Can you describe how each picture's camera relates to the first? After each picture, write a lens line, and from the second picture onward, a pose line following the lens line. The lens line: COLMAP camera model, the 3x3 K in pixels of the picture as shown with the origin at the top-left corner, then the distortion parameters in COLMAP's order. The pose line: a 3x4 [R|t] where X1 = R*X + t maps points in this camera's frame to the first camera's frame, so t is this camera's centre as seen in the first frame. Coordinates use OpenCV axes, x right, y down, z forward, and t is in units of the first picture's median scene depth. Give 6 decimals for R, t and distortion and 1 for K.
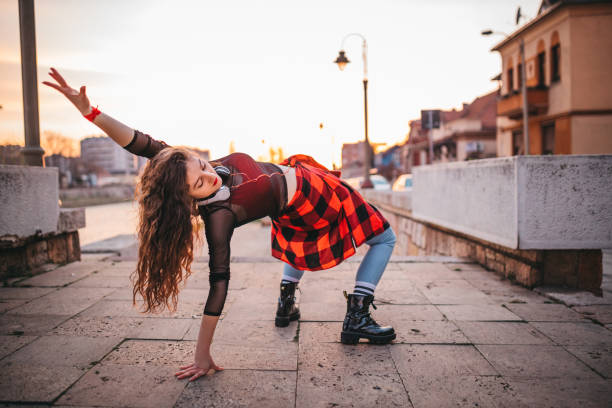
lens RADIAL K [[579.6, 0, 305.6], [0, 579.6, 202.0], [0, 0, 1]] dist [-0.021784, 0.000000]
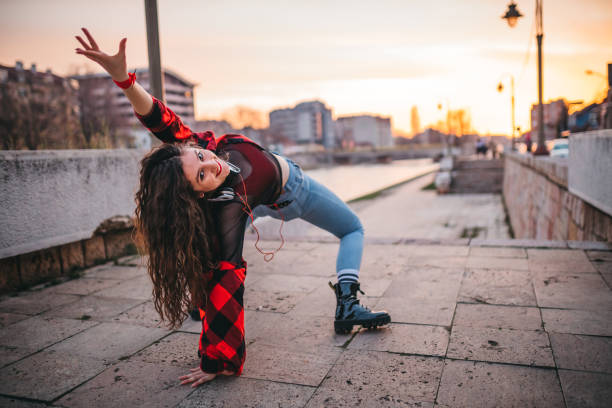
lens RADIAL K [[579.6, 0, 307.9], [0, 579.6, 203.1], [0, 0, 1]] dist [-0.021784, 0.000000]
pose [[0.952572, 0.004307, -0.304282, 0.117519], [0.013779, 0.998264, 0.057265, -0.018968], [0.304000, -0.058741, 0.950859, 0.086417]]
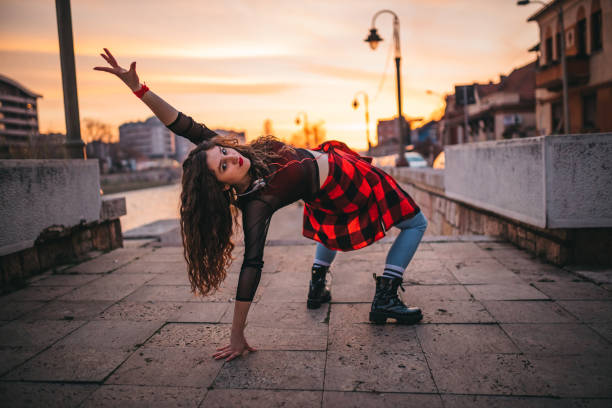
lens RADIAL K [[579.6, 0, 305.3], [0, 579.6, 202.7], [0, 0, 1]] dist [-0.021784, 0.000000]
pose [[0.997606, -0.025214, -0.064387, 0.010673], [0.027614, 0.998946, 0.036663, -0.009383], [0.063395, -0.038353, 0.997251, -0.024194]]
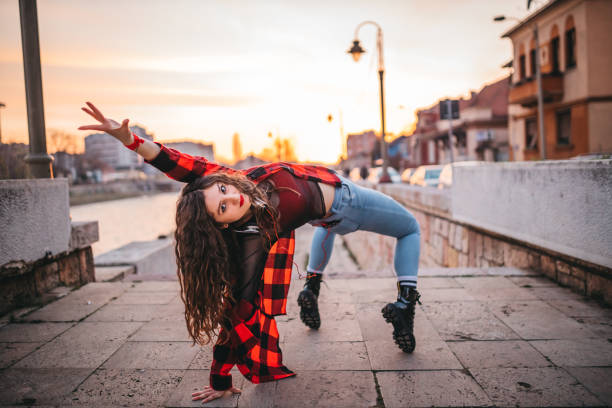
lens RADIAL K [[579.6, 0, 305.6], [0, 579.6, 202.4], [0, 0, 1]] dist [-0.021784, 0.000000]
pose [[0.999764, -0.020051, -0.008389, -0.063034], [0.020177, 0.999680, 0.015240, -0.029895], [0.008080, -0.015406, 0.999849, 0.127629]]
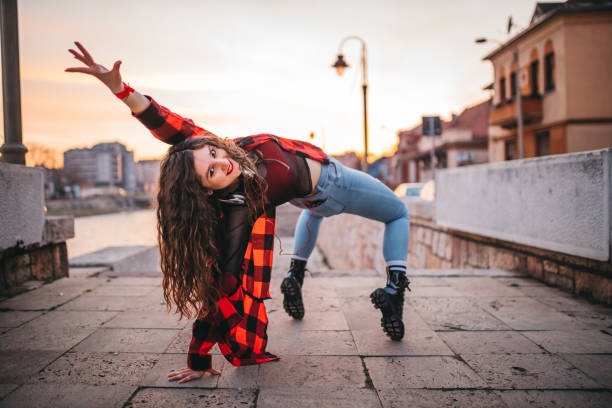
lens RADIAL K [[579.6, 0, 306.2], [0, 579.6, 204.2], [0, 0, 1]] dist [-0.021784, 0.000000]
pose [[0.999642, -0.001857, 0.026696, -0.069517], [0.002288, 0.999867, -0.016123, 0.010134], [-0.026663, 0.016179, 0.999514, 0.151333]]
